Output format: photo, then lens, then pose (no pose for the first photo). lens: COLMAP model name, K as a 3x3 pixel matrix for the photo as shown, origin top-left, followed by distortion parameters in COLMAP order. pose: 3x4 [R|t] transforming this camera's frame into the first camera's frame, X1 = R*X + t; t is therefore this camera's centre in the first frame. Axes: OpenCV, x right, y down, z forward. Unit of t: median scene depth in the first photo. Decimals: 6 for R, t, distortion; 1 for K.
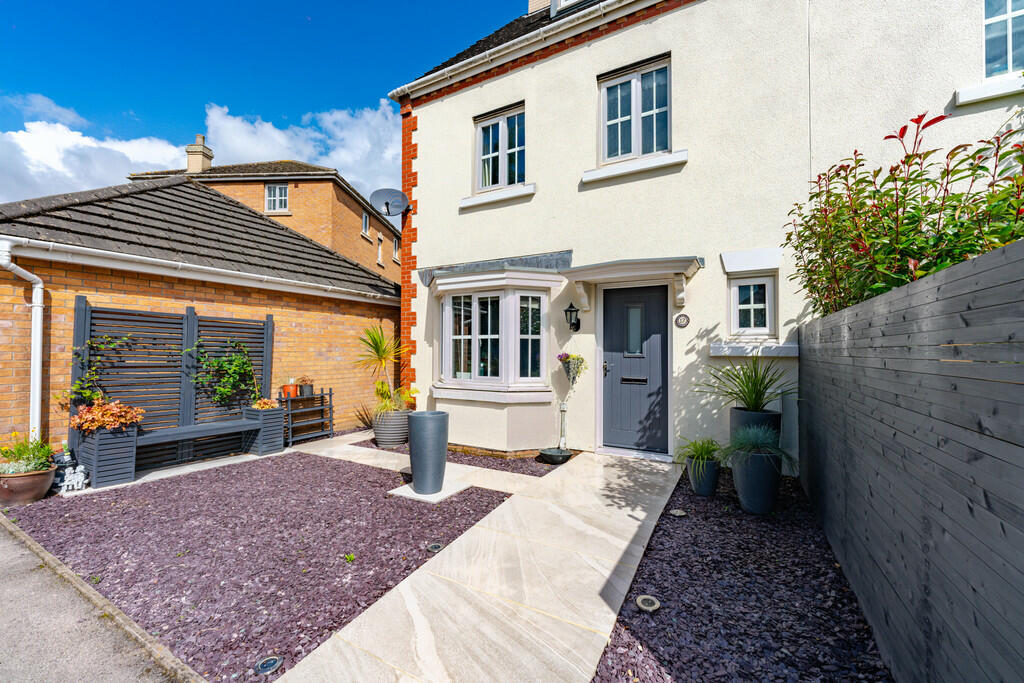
lens RADIAL K [[414.8, 0, 508.8], [0, 414.8, 344.6], [0, 0, 1]] dist [-0.003900, -0.000575]
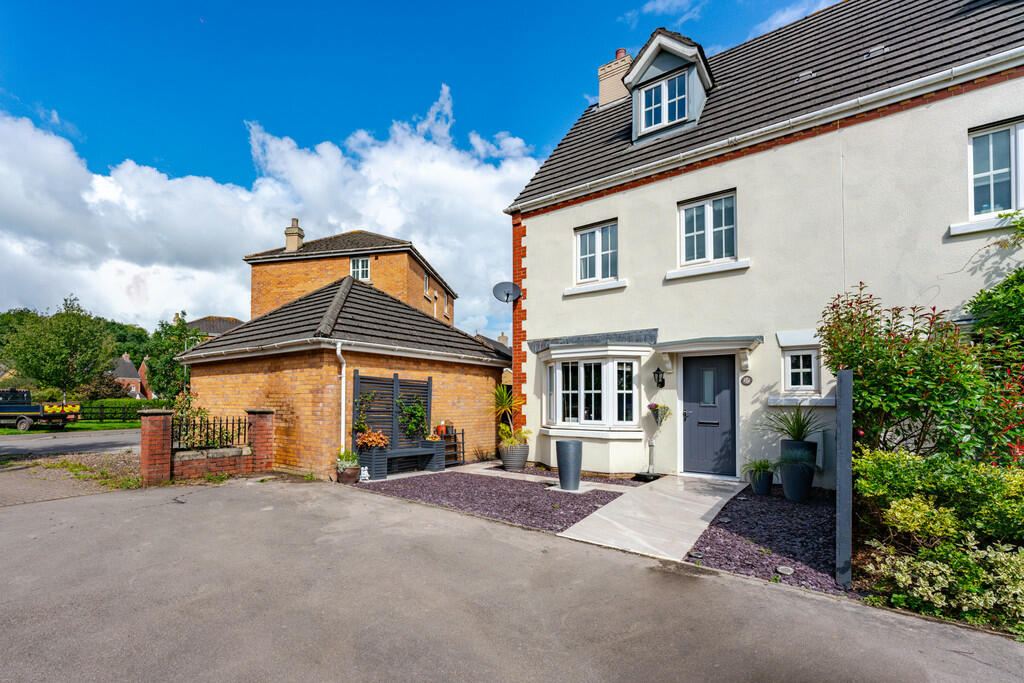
lens RADIAL K [[476.2, 0, 432.5], [0, 476.2, 391.8], [0, 0, 1]] dist [-0.001200, -0.001147]
pose [[0.979496, -0.003435, -0.201433, -0.258276], [0.002070, 0.999973, -0.006985, -0.008784], [0.201452, 0.006425, 0.979477, -0.685407]]
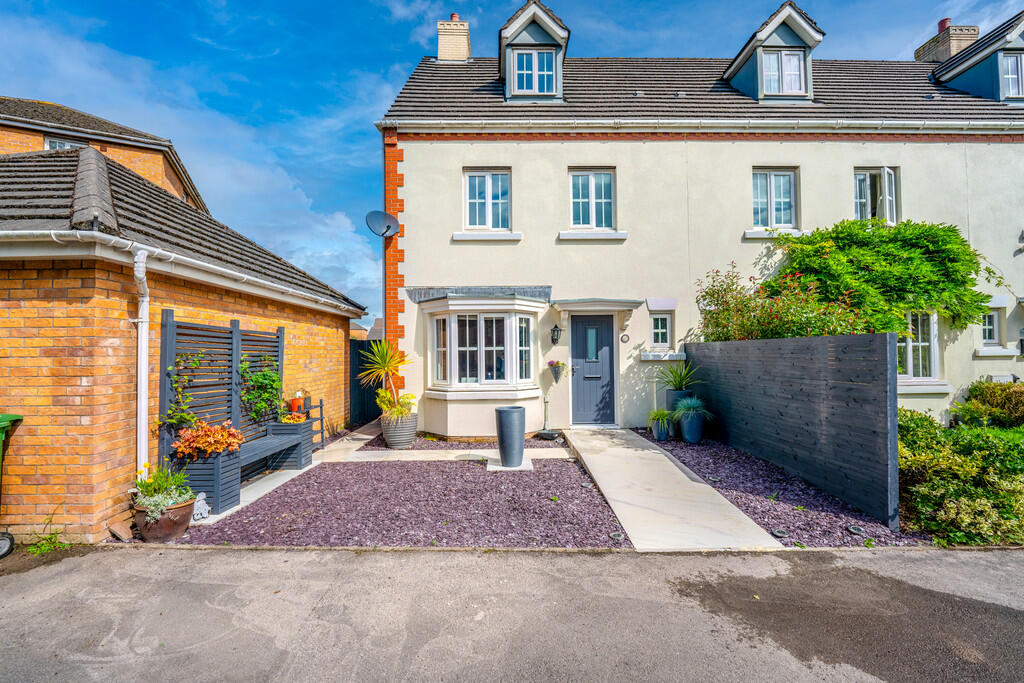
lens RADIAL K [[414.8, 0, 508.8], [0, 414.8, 344.6], [0, 0, 1]] dist [-0.003900, -0.000575]
pose [[0.860582, -0.002901, 0.509304, -0.673201], [0.005665, 0.999976, -0.003876, -0.026325], [-0.509281, 0.006221, 0.860578, -0.122752]]
